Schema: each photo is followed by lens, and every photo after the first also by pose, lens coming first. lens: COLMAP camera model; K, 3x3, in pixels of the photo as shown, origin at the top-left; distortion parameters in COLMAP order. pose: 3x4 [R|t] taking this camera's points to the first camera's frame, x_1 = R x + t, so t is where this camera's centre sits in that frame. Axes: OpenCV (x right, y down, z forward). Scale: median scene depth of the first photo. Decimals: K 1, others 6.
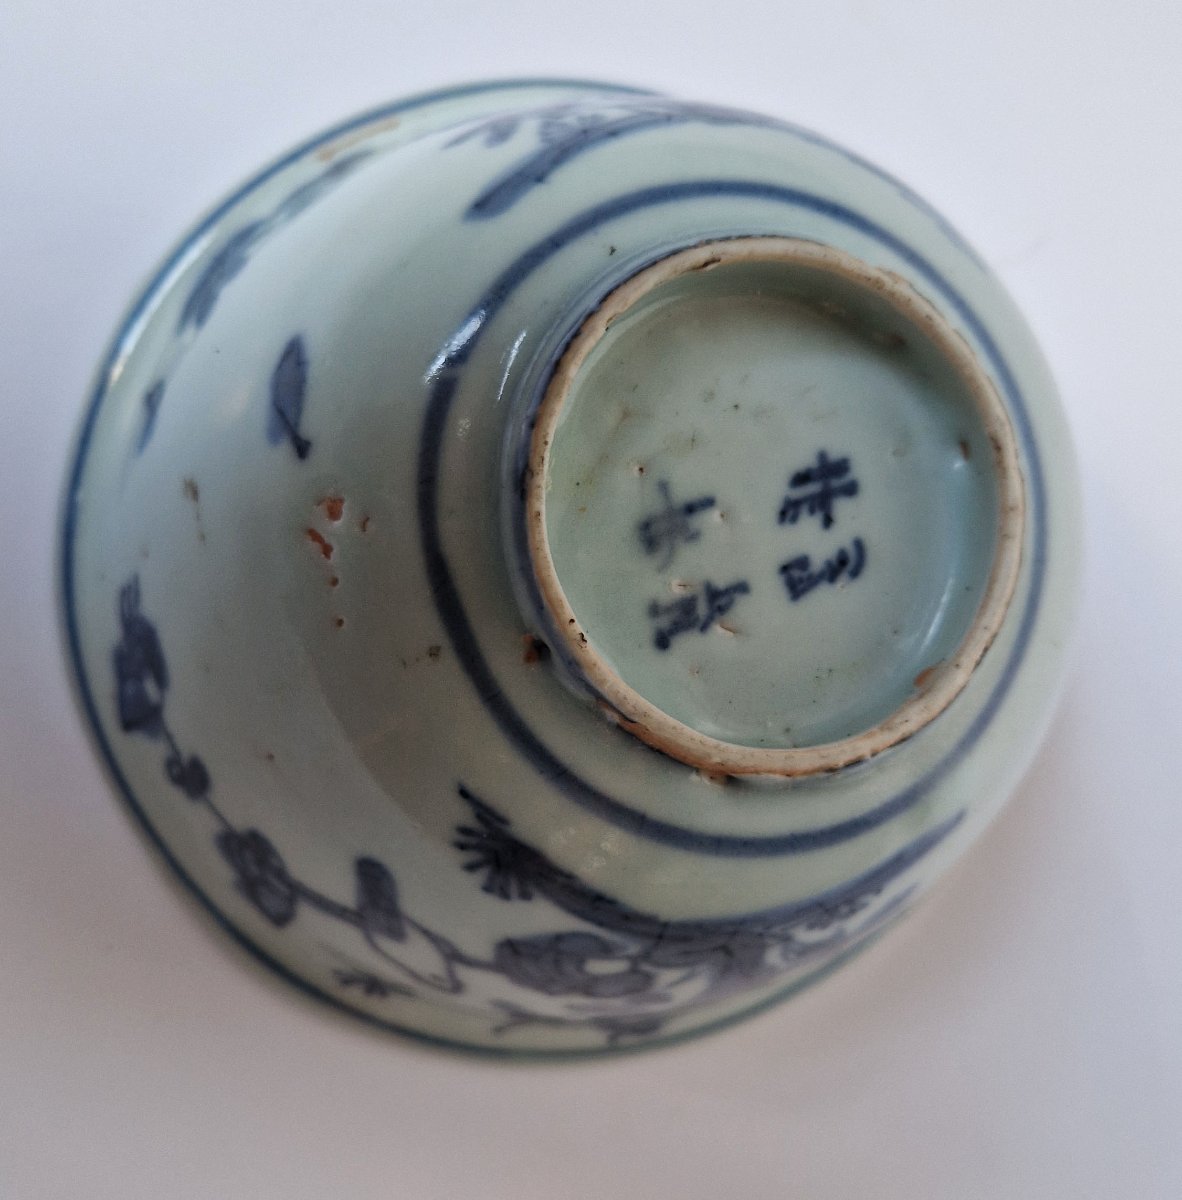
lens RADIAL K [[1473.8, 0, 515.4], [0, 1473.8, 636.0], [0, 0, 1]] dist [0.010300, -0.044271]
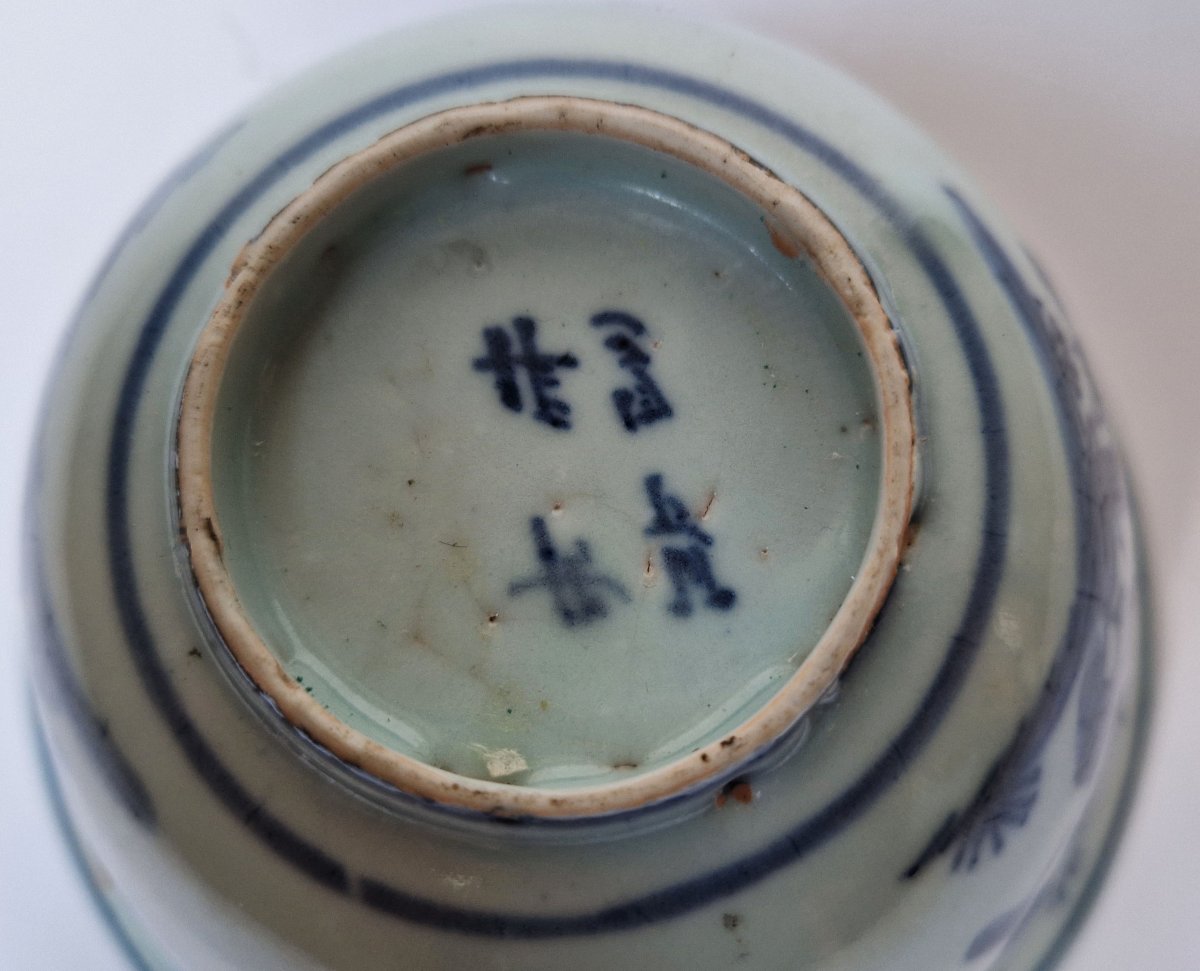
lens RADIAL K [[1234.5, 0, 637.0], [0, 1234.5, 535.4], [0, 0, 1]] dist [-0.013699, -0.008622]
pose [[0.039860, -0.997088, -0.065019, 0.170857], [0.998647, 0.037579, 0.035936, -0.063629], [-0.033388, -0.066364, 0.997237, 0.376574]]
